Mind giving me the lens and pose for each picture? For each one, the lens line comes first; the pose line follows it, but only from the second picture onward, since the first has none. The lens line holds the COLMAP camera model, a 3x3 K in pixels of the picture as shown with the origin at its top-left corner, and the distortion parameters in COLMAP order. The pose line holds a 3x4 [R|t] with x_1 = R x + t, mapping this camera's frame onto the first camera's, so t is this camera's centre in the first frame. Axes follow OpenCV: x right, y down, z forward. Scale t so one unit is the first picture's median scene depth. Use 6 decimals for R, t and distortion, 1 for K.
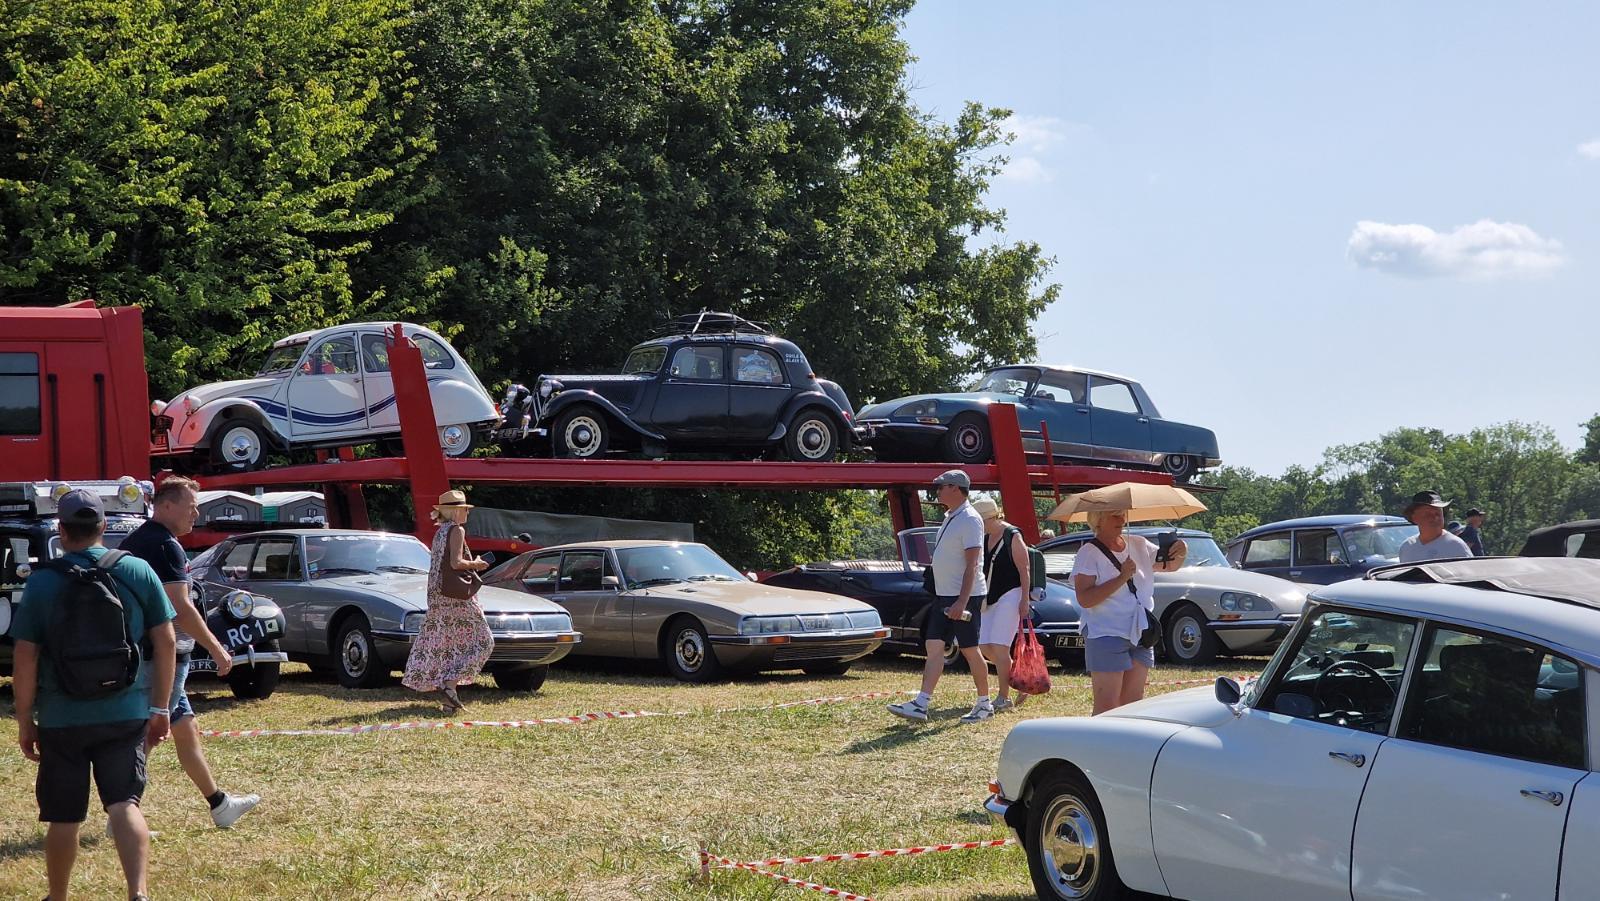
lens RADIAL K [[3009.7, 0, 800.0], [0, 3009.7, 450.5], [0, 0, 1]] dist [-0.579829, 7.476404]
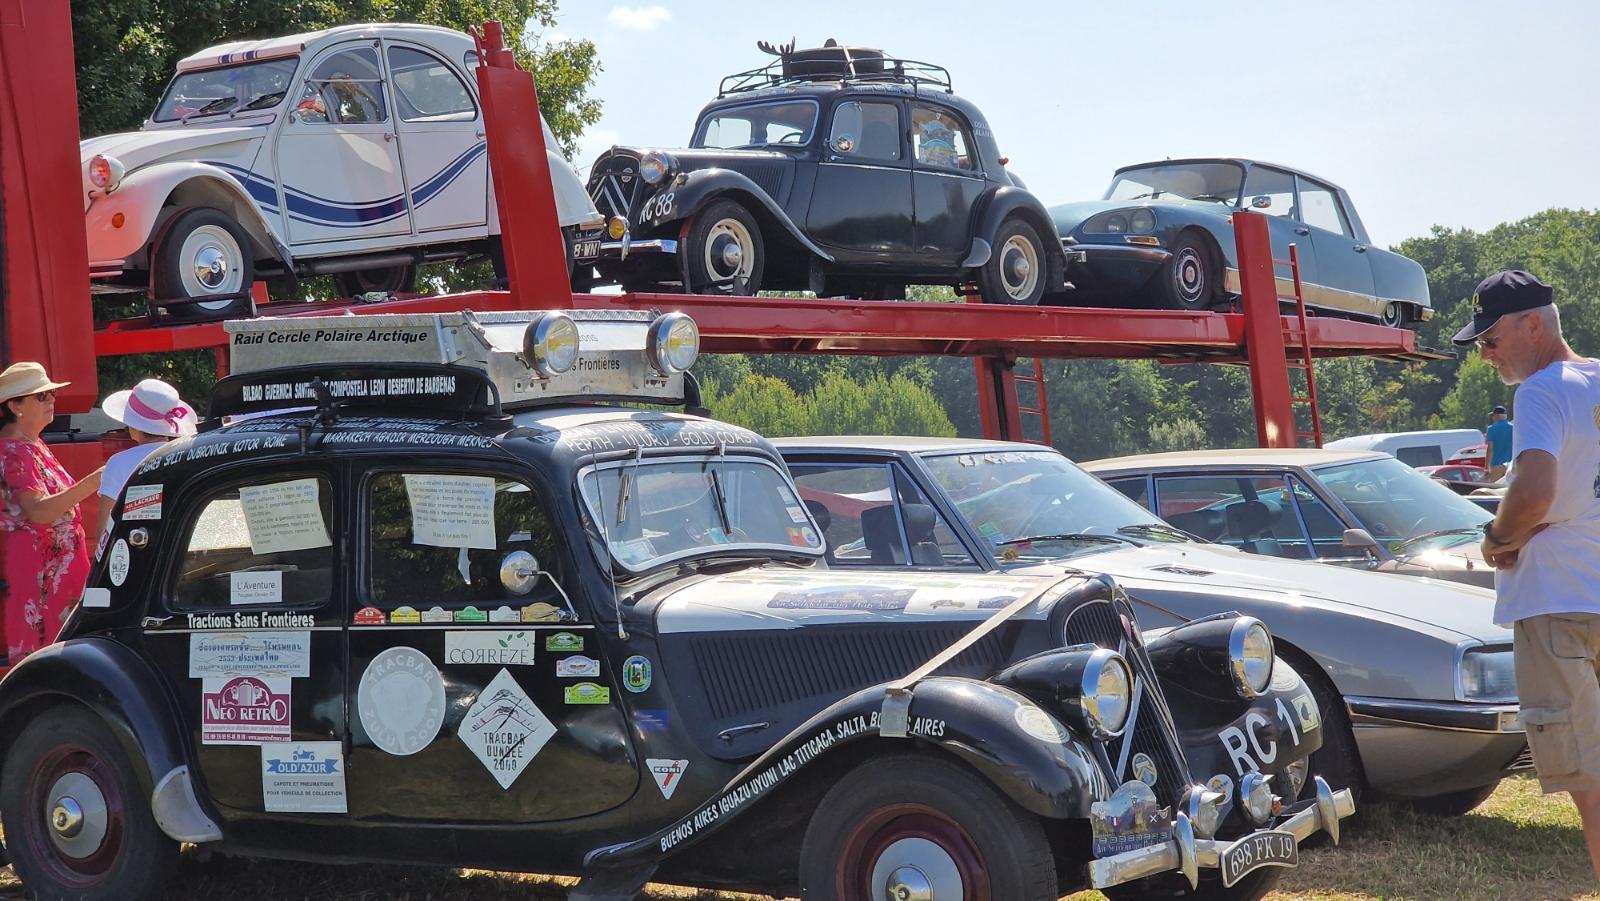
lens RADIAL K [[3009.7, 0, 800.0], [0, 3009.7, 450.5], [0, 0, 1]] dist [-0.579829, 7.476404]
pose [[0.934856, -0.018635, 0.354538, -0.264712], [0.005609, 0.999272, 0.037735, 0.010633], [-0.354983, -0.033288, 0.934280, 0.512904]]
